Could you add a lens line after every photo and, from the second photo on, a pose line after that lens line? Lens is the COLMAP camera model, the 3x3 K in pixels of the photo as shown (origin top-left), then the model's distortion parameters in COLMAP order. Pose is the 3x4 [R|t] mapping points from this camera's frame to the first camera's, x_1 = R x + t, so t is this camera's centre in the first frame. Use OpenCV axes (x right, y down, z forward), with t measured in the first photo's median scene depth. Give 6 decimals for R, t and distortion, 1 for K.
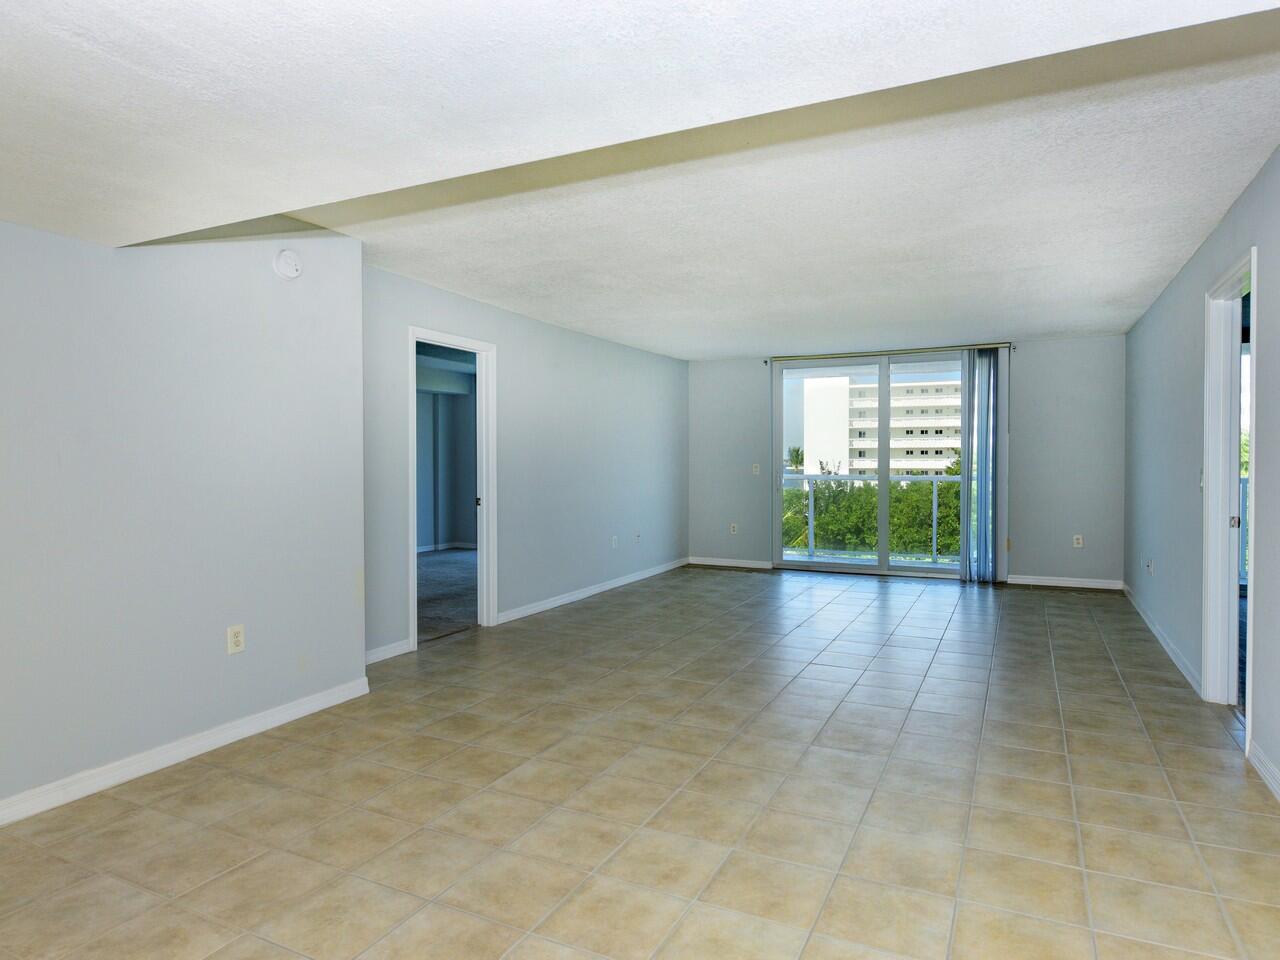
lens RADIAL K [[764.4, 0, 640.0], [0, 764.4, 480.0], [0, 0, 1]] dist [-0.003804, -0.000659]
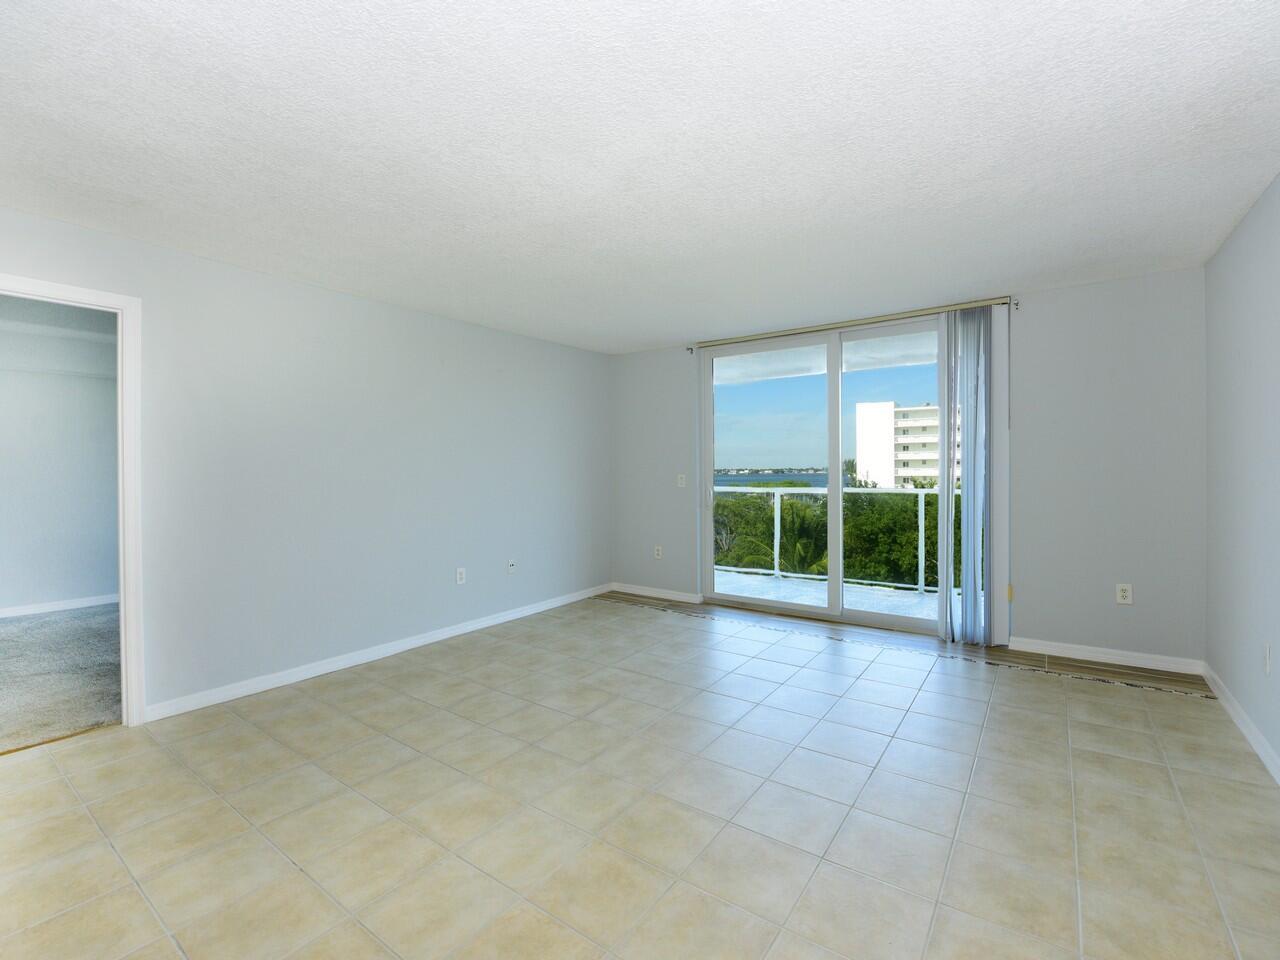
lens RADIAL K [[569.8, 0, 640.0], [0, 569.8, 480.0], [0, 0, 1]] dist [-0.021954, -0.000422]
pose [[0.986888, -0.003347, -0.161369, 0.285922], [0.001878, 0.999955, -0.009250, -0.013108], [0.161393, 0.008826, 0.986851, 0.539320]]
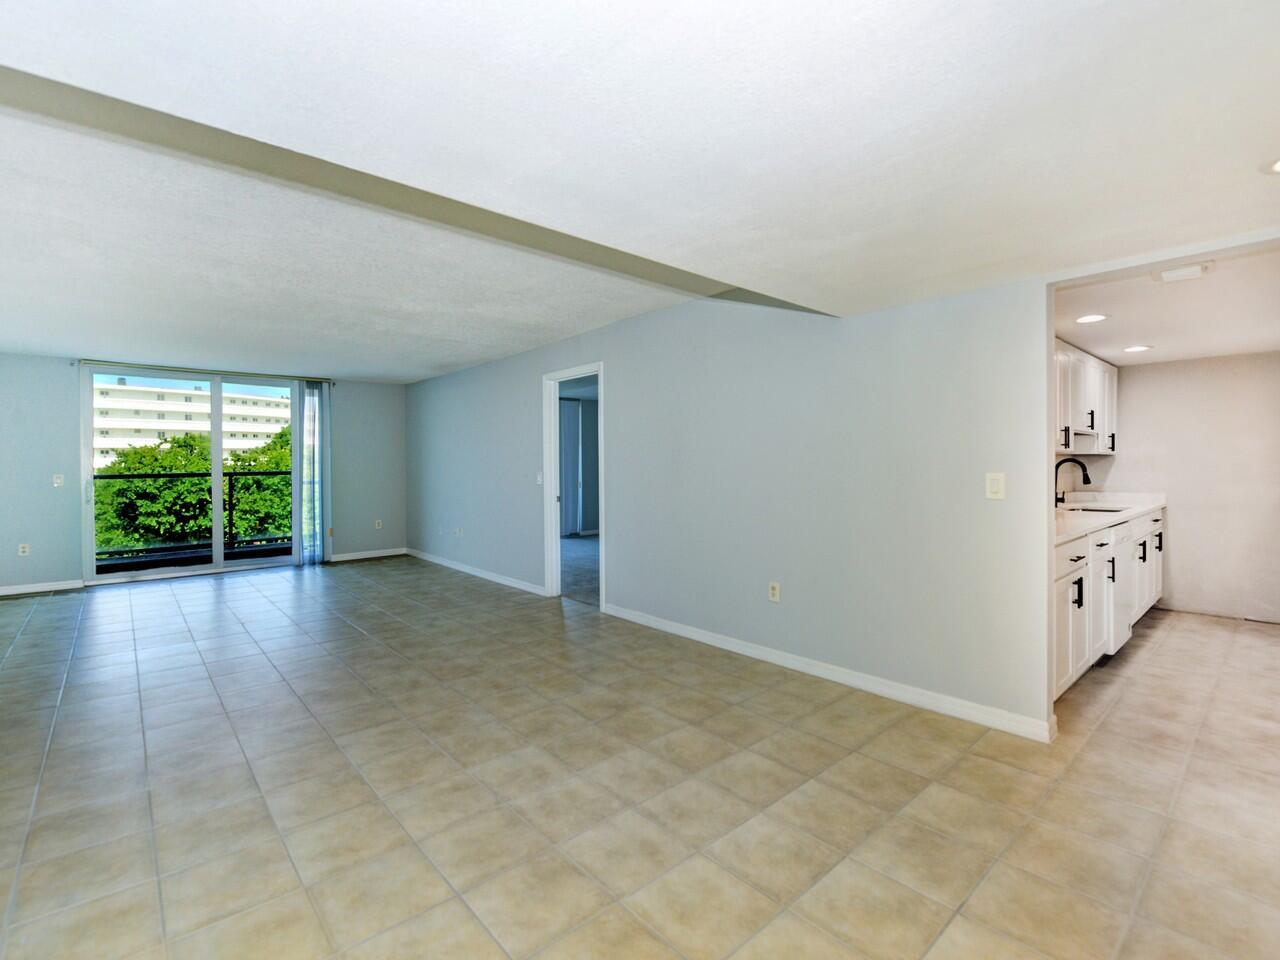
lens RADIAL K [[598.9, 0, 622.9], [0, 598.9, 472.4], [0, 0, 1]] dist [-0.016872, -0.000571]
pose [[0.389546, -0.015436, 0.920878, -0.316734], [0.033245, 0.999444, 0.002690, -0.004121], [-0.920407, 0.029566, 0.389843, 0.161781]]
